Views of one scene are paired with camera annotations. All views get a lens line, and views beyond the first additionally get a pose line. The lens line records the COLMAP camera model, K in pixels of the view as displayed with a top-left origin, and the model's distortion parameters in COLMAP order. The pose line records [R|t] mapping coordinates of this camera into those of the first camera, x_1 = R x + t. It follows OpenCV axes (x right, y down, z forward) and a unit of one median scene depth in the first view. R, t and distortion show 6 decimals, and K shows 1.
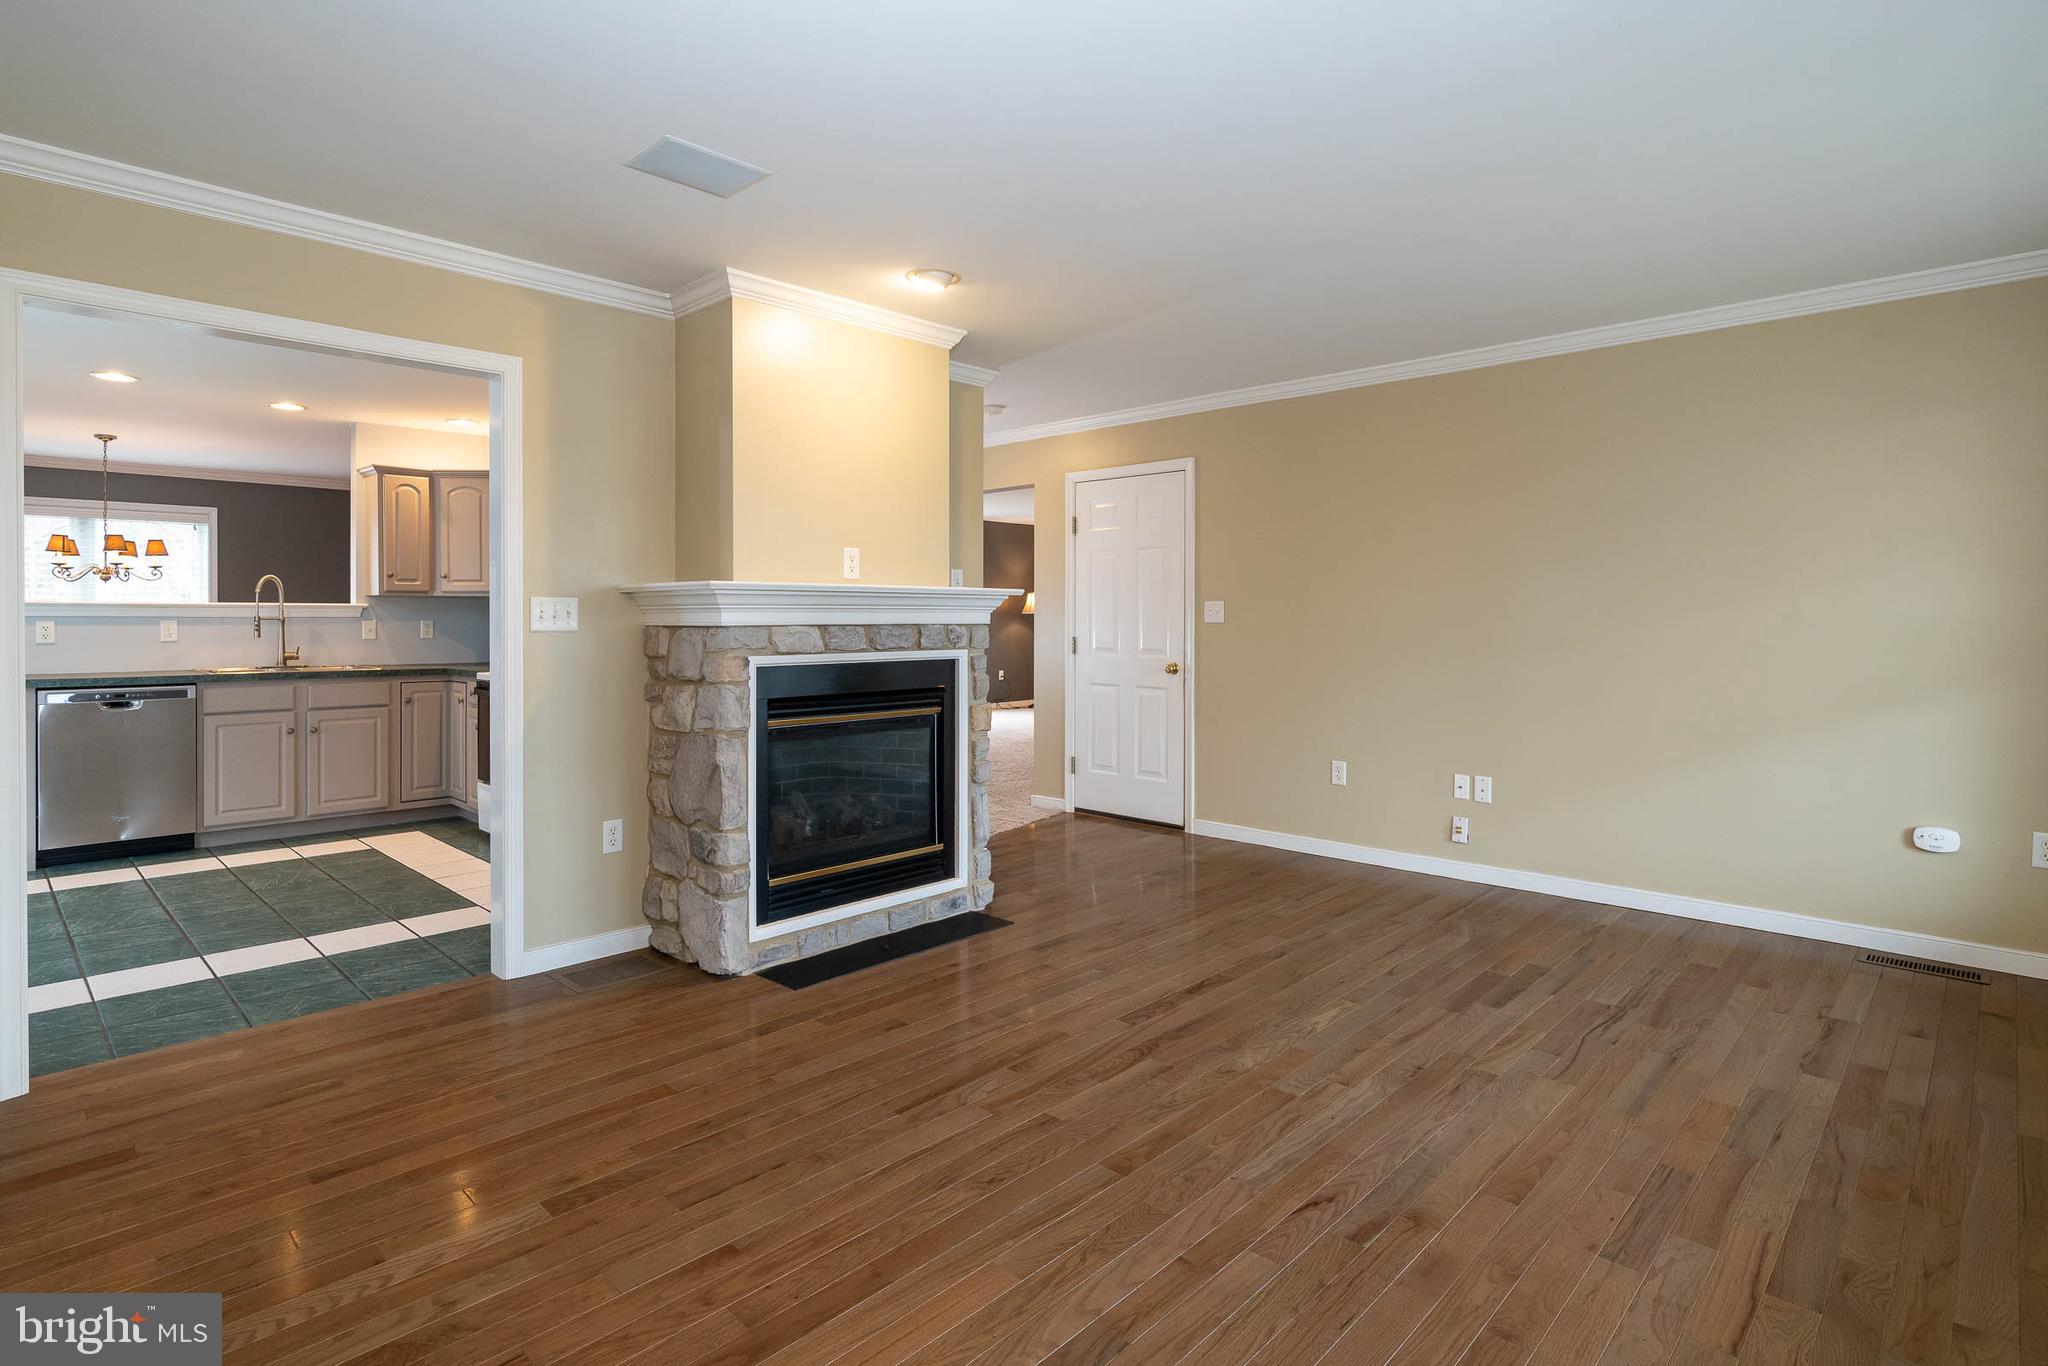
lens RADIAL K [[1033.2, 0, 1023.1], [0, 1033.2, 620.8], [0, 0, 1]] dist [-0.000140, -0.000182]
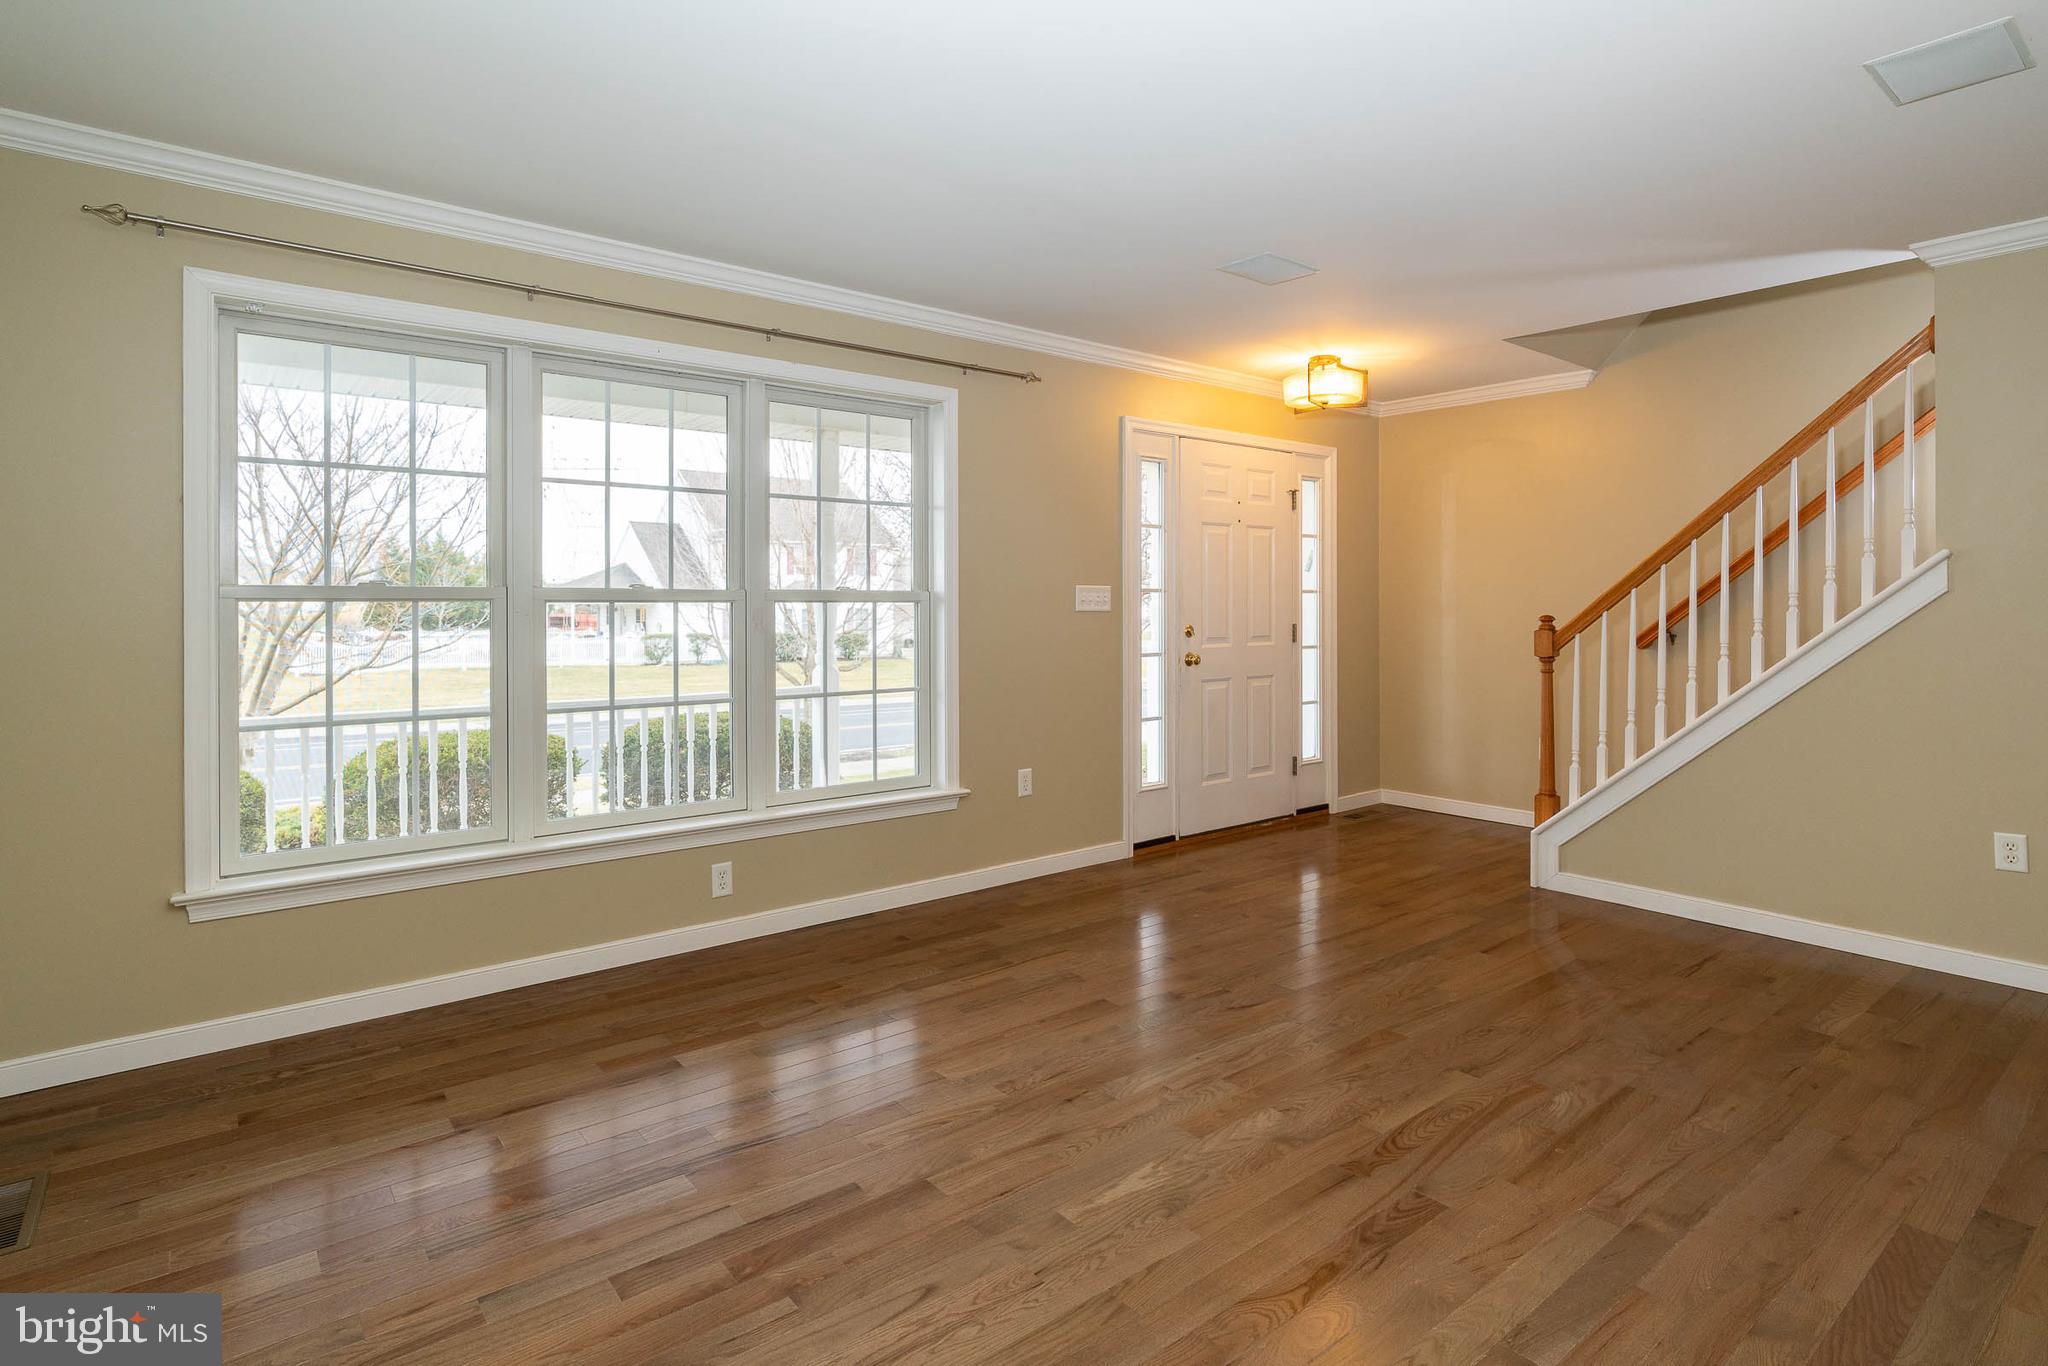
lens RADIAL K [[1033.2, 0, 1022.4], [0, 1033.2, 614.9], [0, 0, 1]] dist [-0.000140, -0.000182]
pose [[-0.991241, -0.002572, 0.132039, 0.309365], [-0.000762, 0.999905, 0.013756, -0.000797], [-0.132062, 0.013535, -0.991149, 1.906553]]
